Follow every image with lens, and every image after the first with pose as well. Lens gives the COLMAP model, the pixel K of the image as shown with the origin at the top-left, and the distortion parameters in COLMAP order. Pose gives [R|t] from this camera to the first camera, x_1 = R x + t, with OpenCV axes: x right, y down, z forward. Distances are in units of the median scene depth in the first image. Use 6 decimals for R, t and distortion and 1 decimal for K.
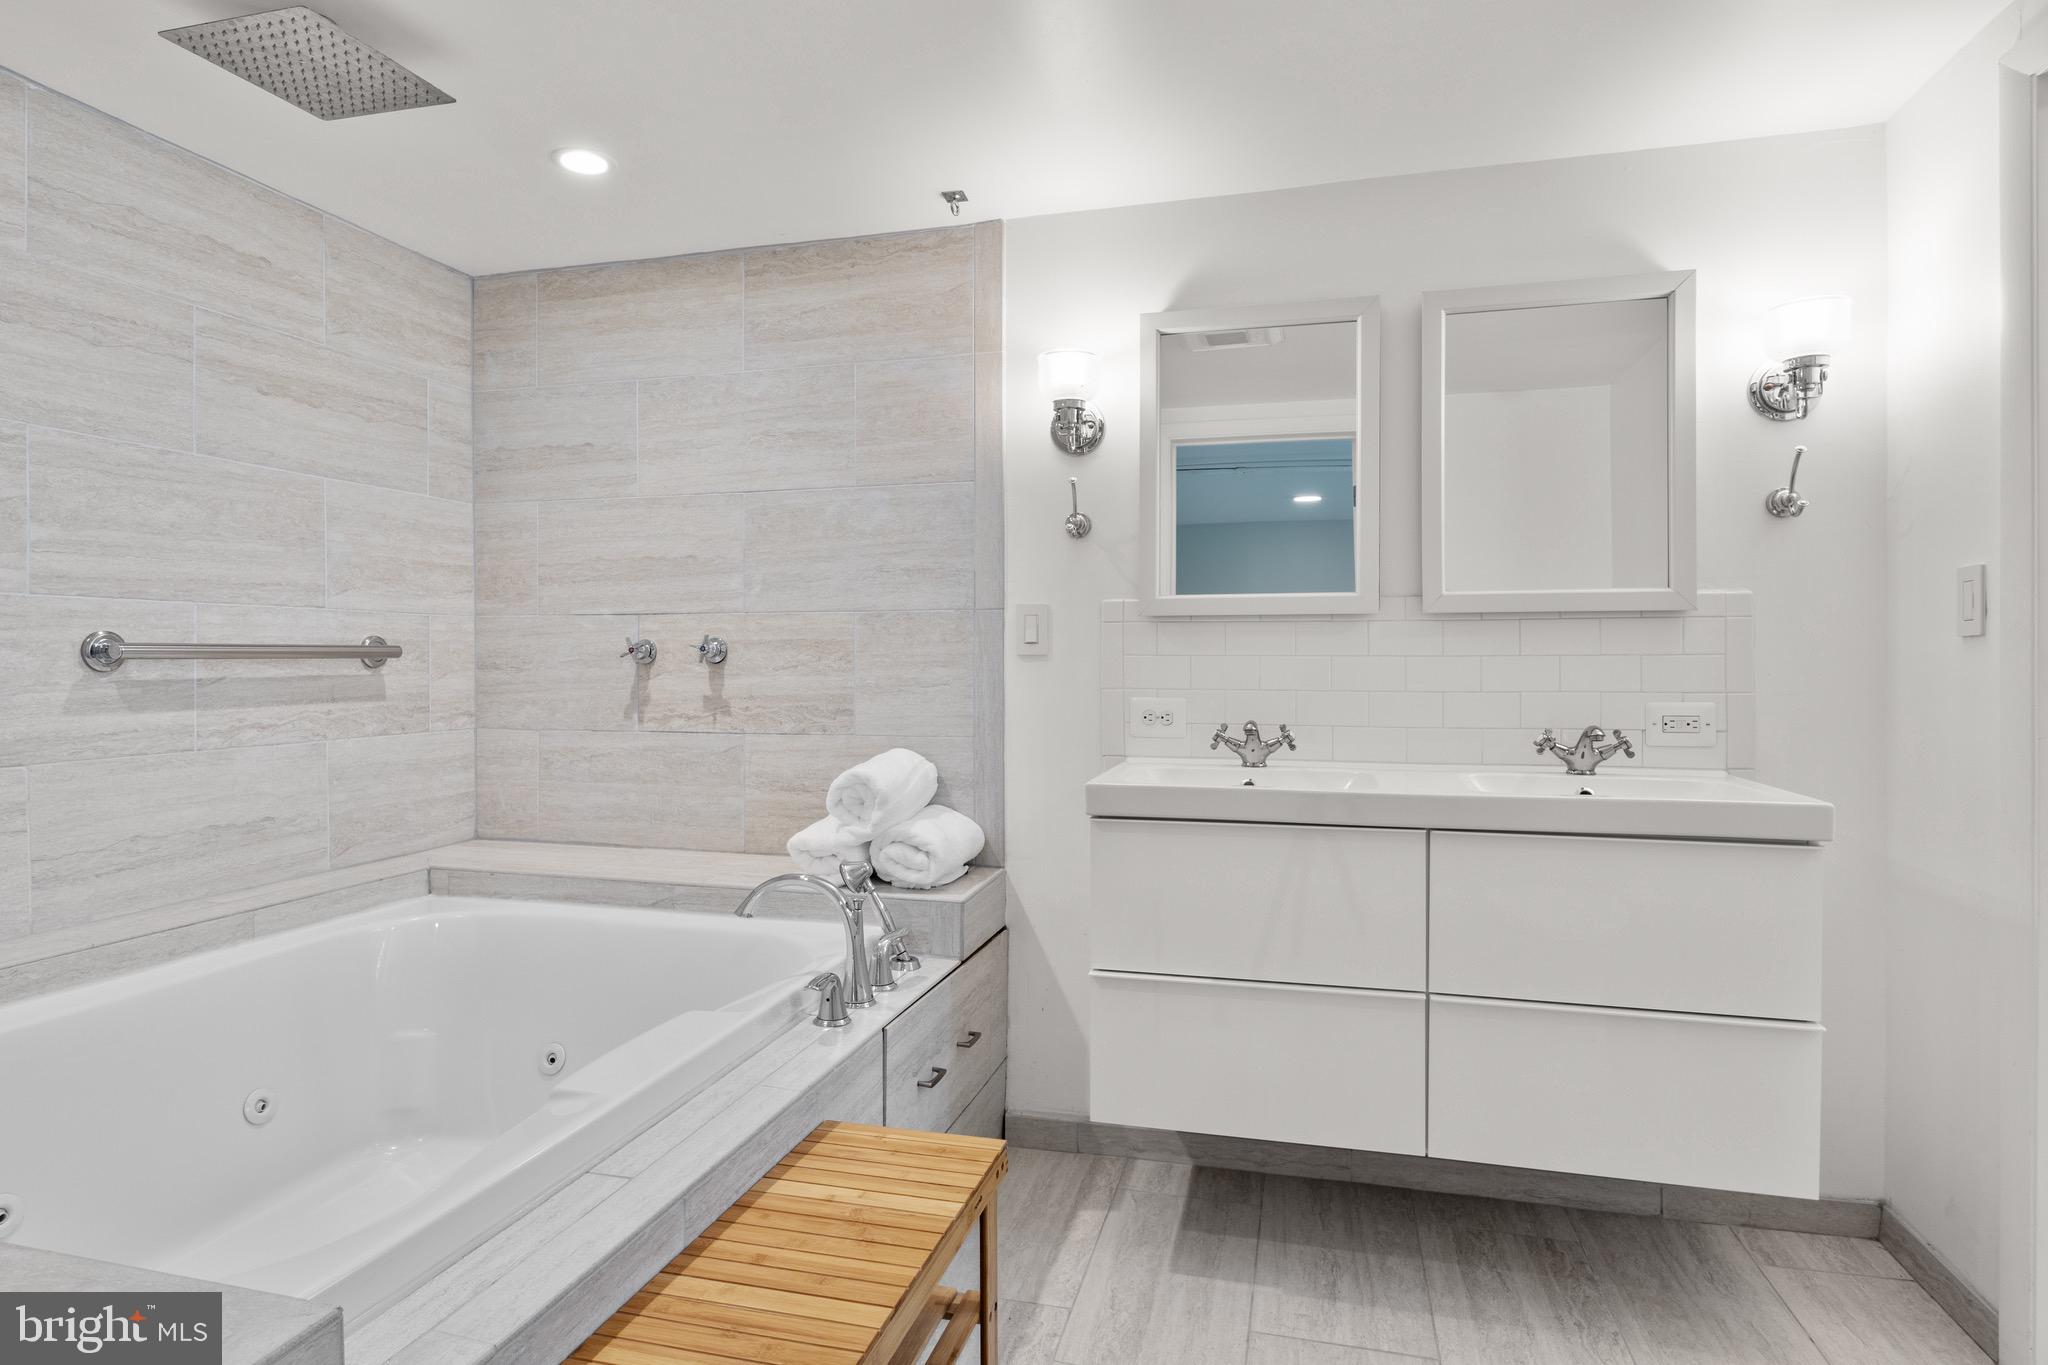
lens RADIAL K [[1072.9, 0, 1009.0], [0, 1072.9, 673.2], [0, 0, 1]] dist [-0.017157, 0.001387]
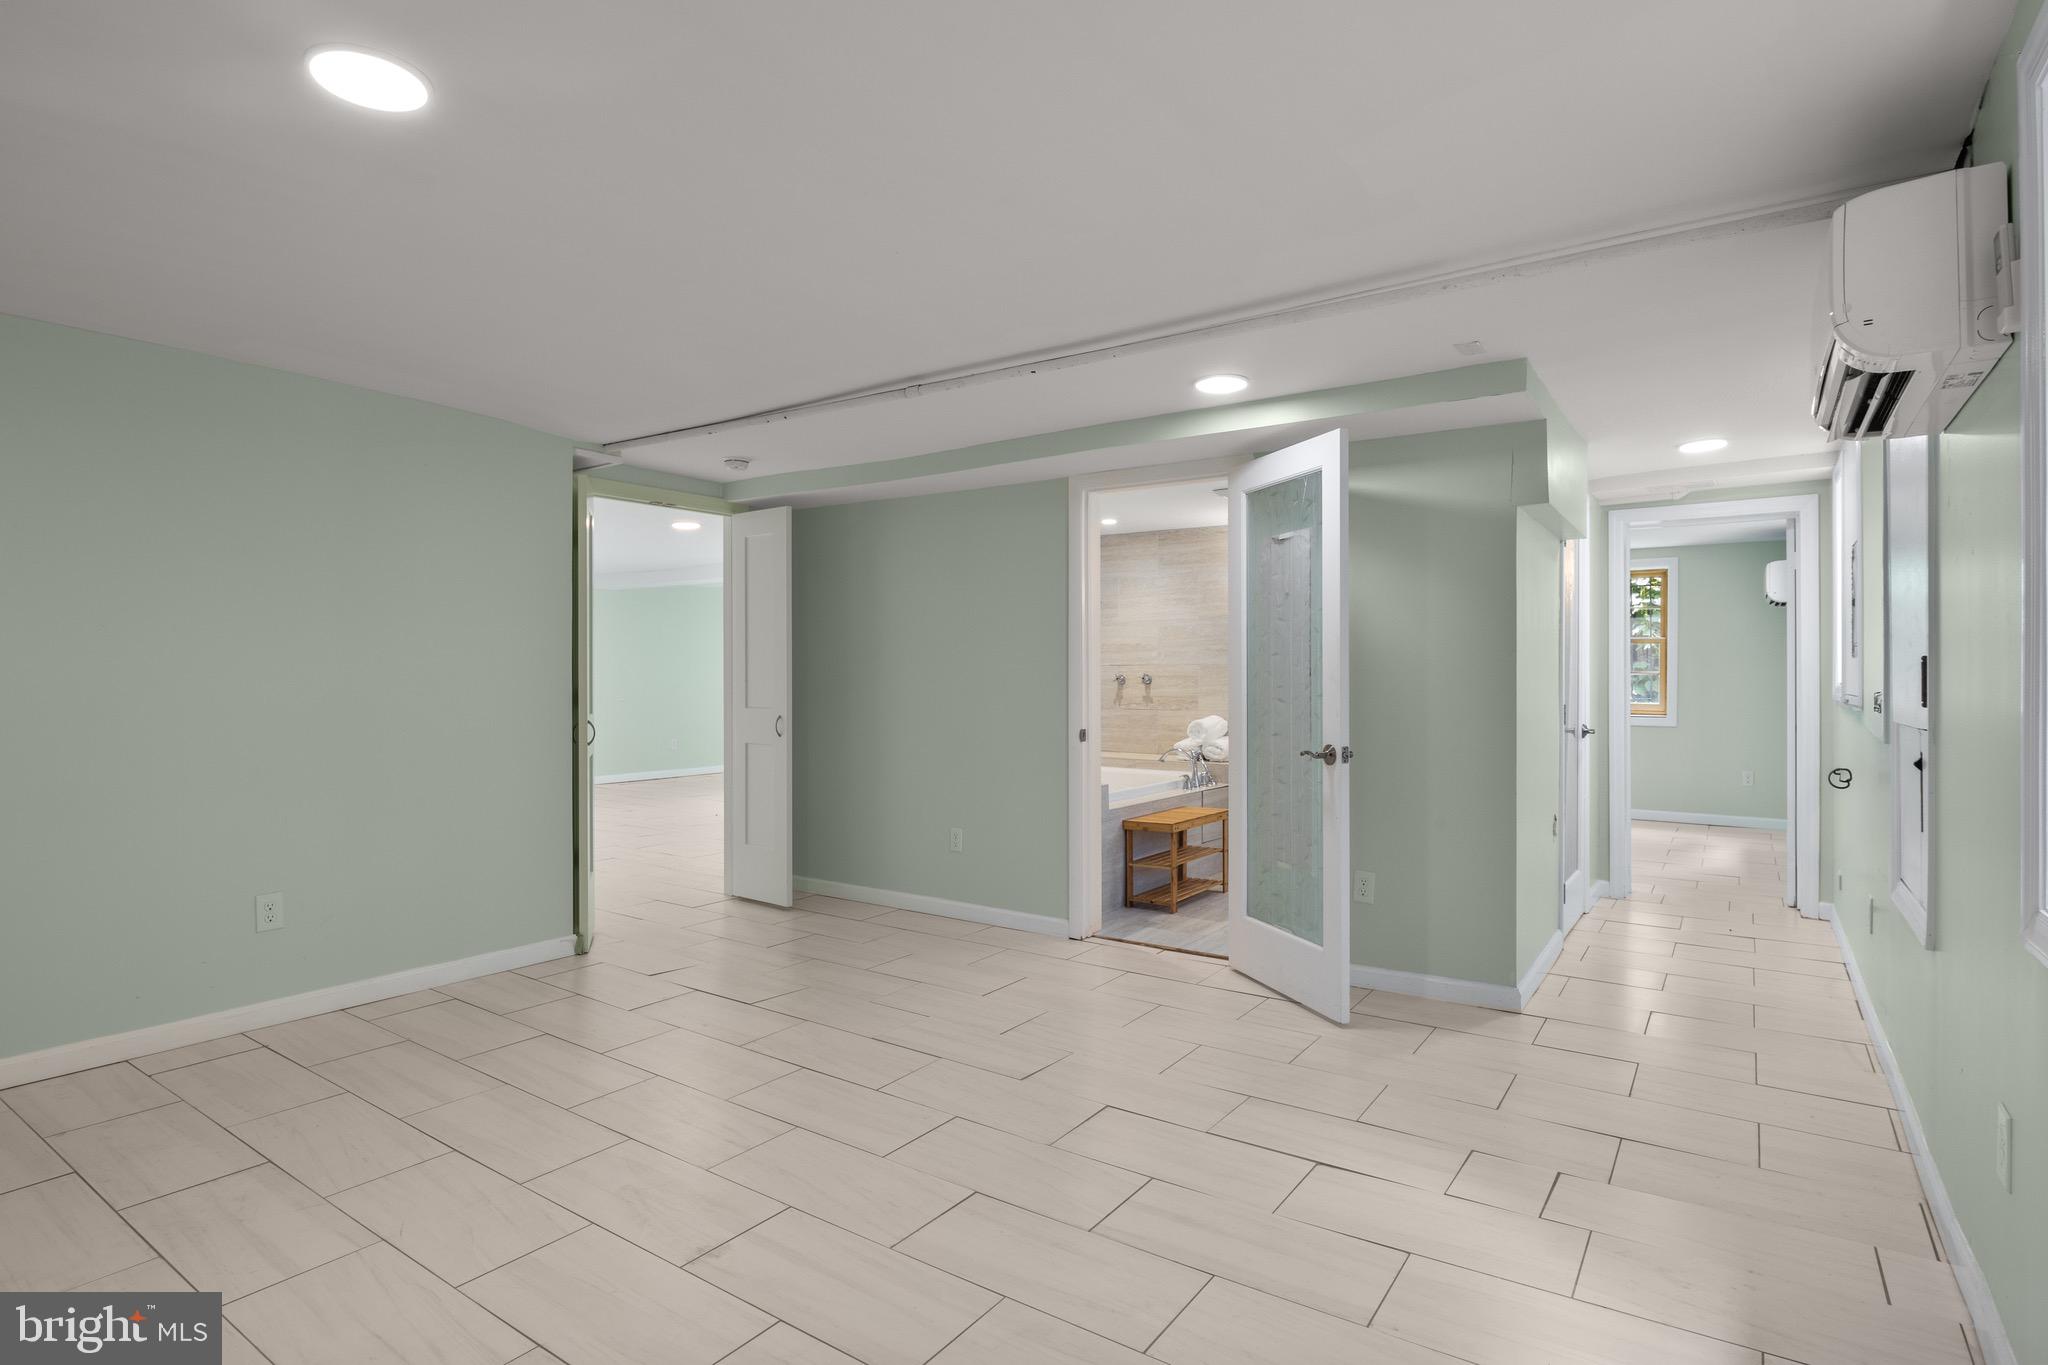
lens RADIAL K [[1042.4, 0, 1026.6], [0, 1042.4, 675.5], [0, 0, 1]] dist [-0.006494, -0.000569]
pose [[0.943017, 0.000792, -0.332745, 0.367922], [-0.003064, 0.999975, -0.006304, -0.014767], [0.332732, 0.006964, 0.942996, -1.855622]]
